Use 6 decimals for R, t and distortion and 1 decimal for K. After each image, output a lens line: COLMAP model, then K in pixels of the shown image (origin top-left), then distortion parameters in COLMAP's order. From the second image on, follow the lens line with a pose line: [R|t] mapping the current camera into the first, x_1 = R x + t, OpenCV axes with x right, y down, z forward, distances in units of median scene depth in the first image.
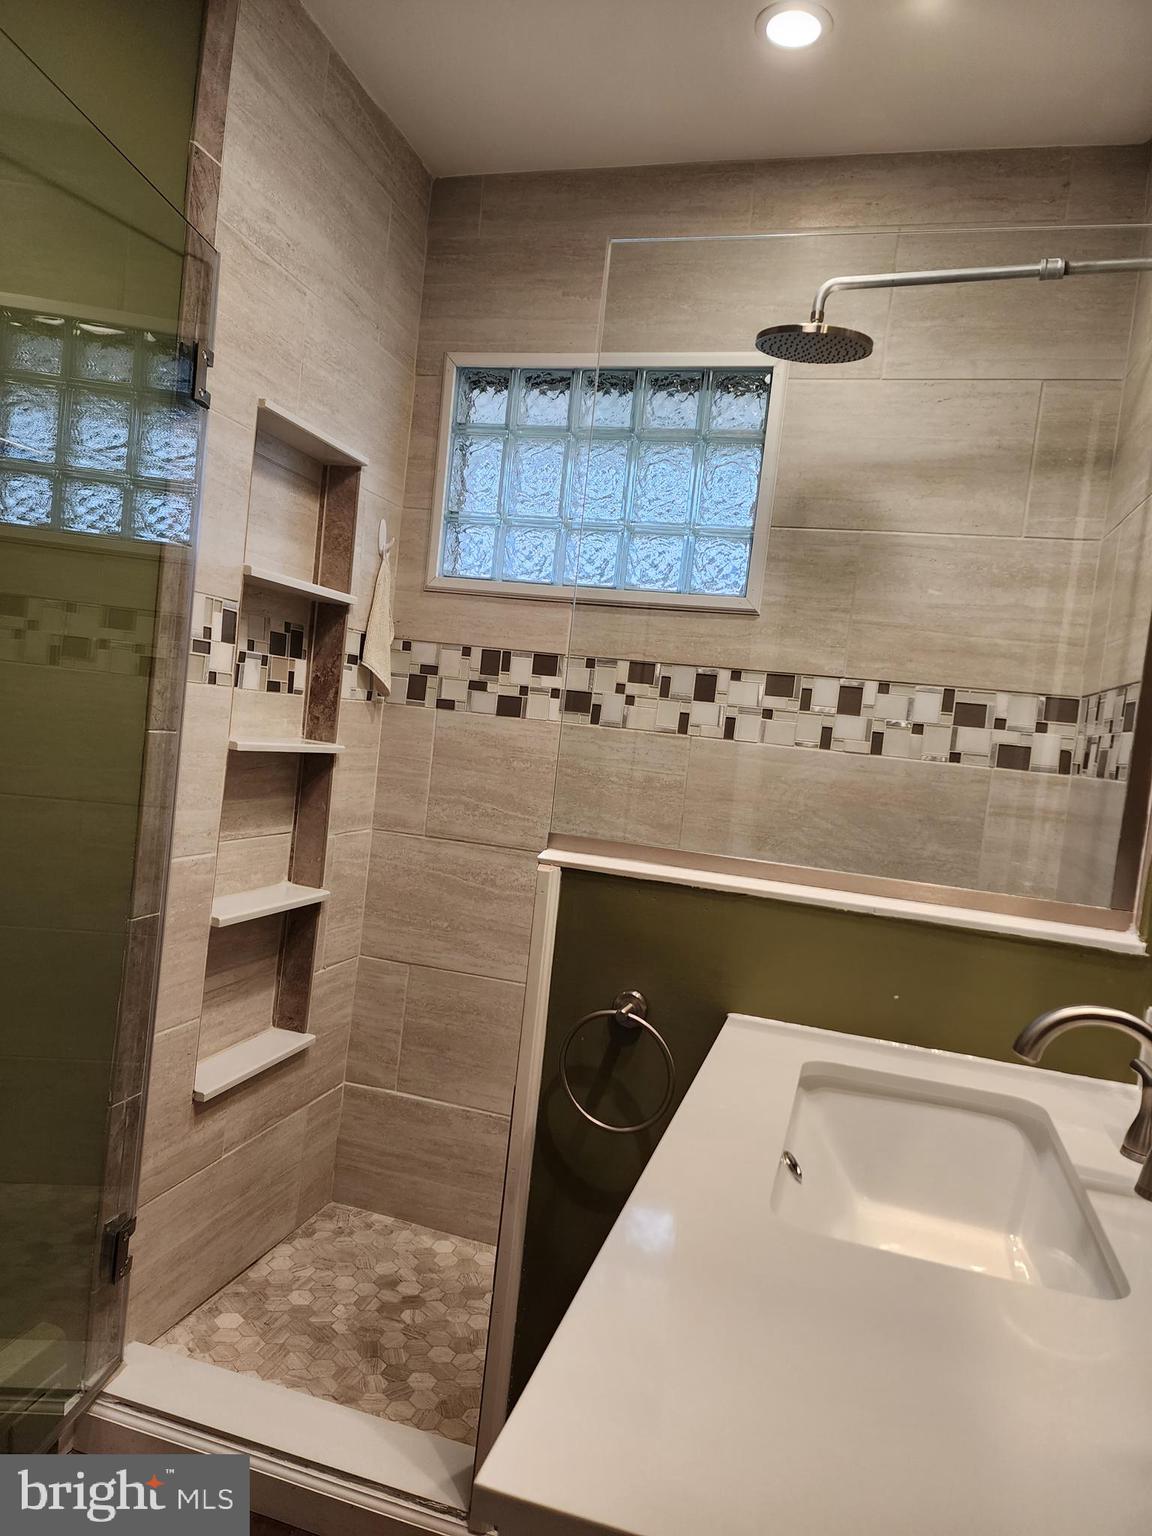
lens RADIAL K [[1021.7, 0, 589.3], [0, 1021.7, 773.4], [0, 0, 1]] dist [0.083786, -0.079748]
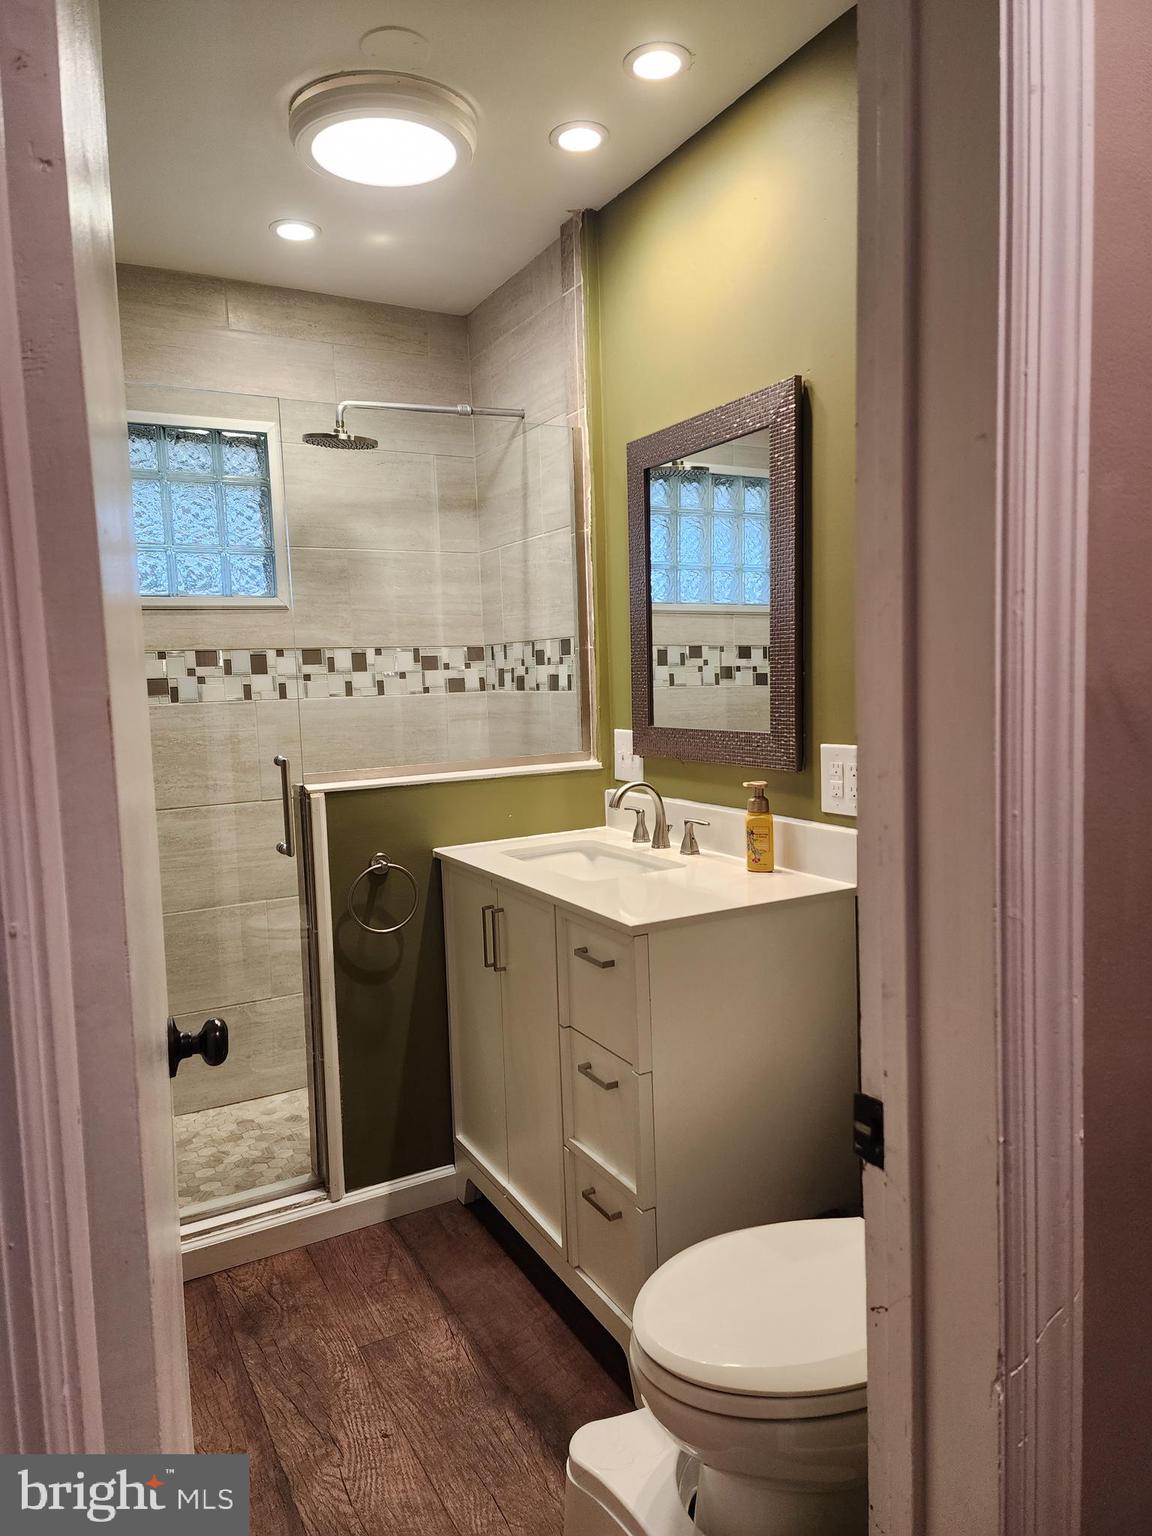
lens RADIAL K [[1021.7, 0, 575.7], [0, 1021.7, 765.6], [0, 0, 1]] dist [0.083786, -0.079748]
pose [[0.703866, -0.191087, 0.684147, -0.579841], [0.143693, 0.981528, 0.126314, -0.066159], [-0.695647, 0.009399, 0.718323, -0.302554]]
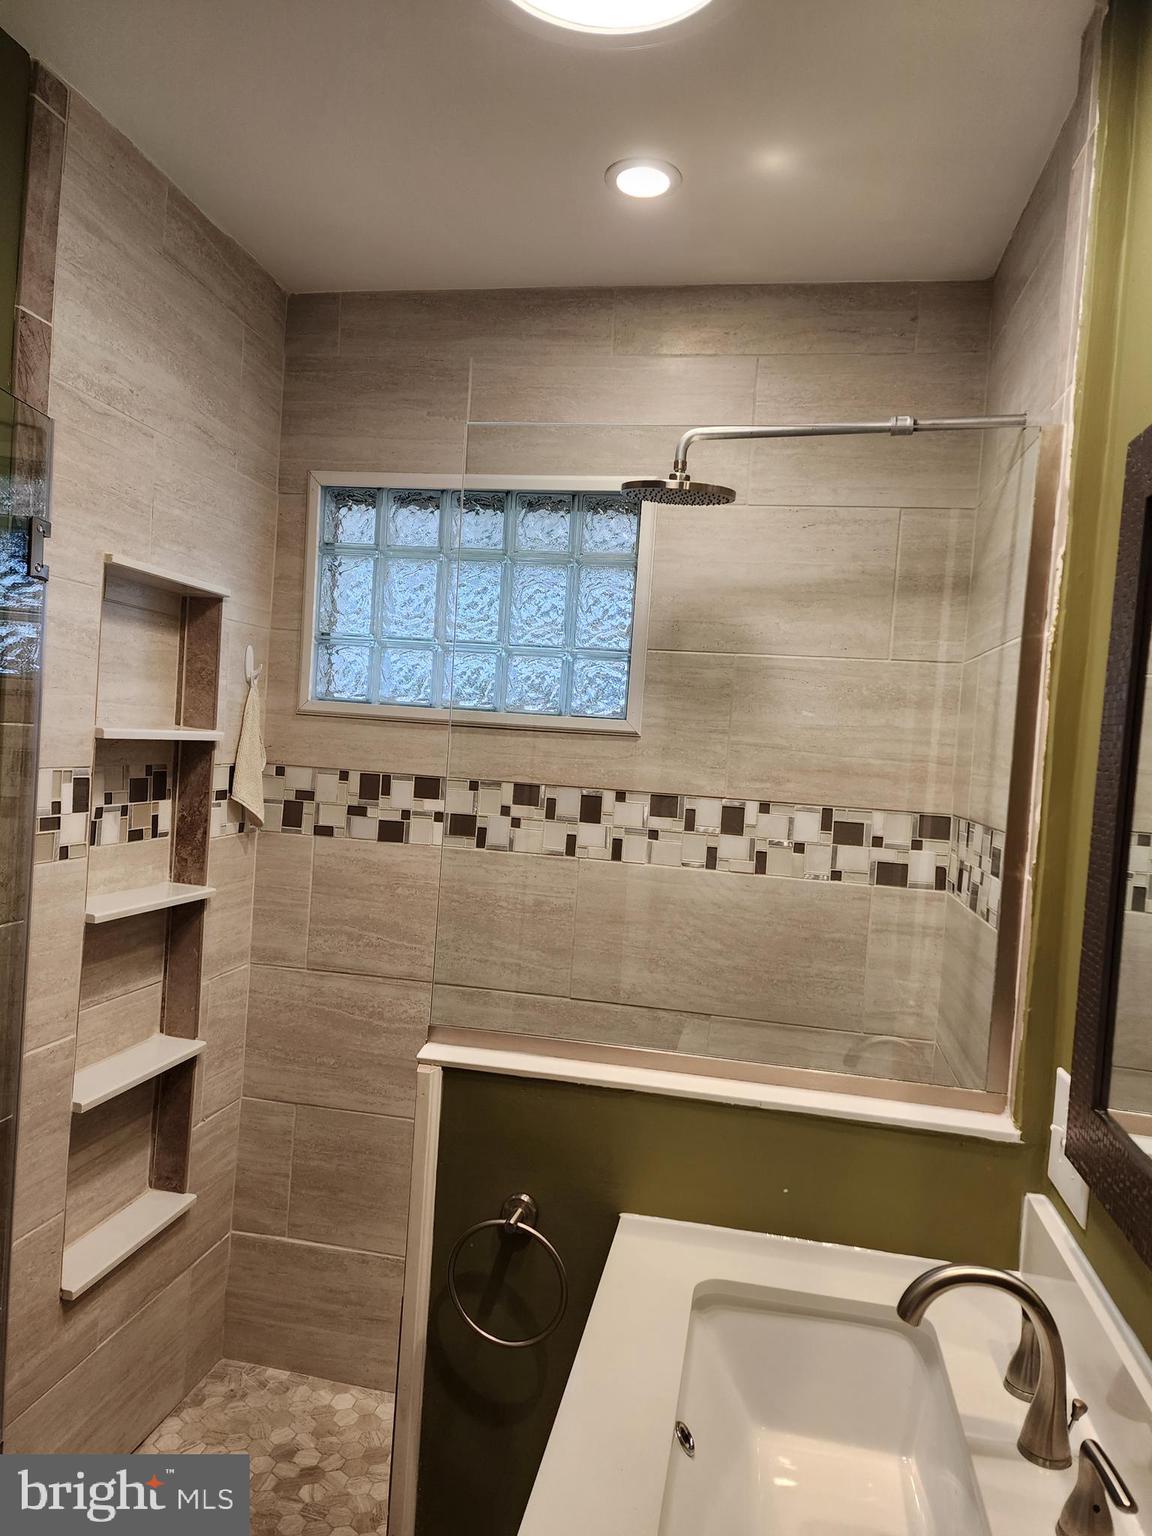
lens RADIAL K [[1021.7, 0, 584.4], [0, 1021.7, 768.6], [0, 0, 1]] dist [0.083786, -0.079748]
pose [[0.994985, -0.042892, 0.090357, 0.020470], [0.043810, 0.999006, -0.008202, -0.119169], [-0.089915, 0.012119, 0.995876, 0.013910]]
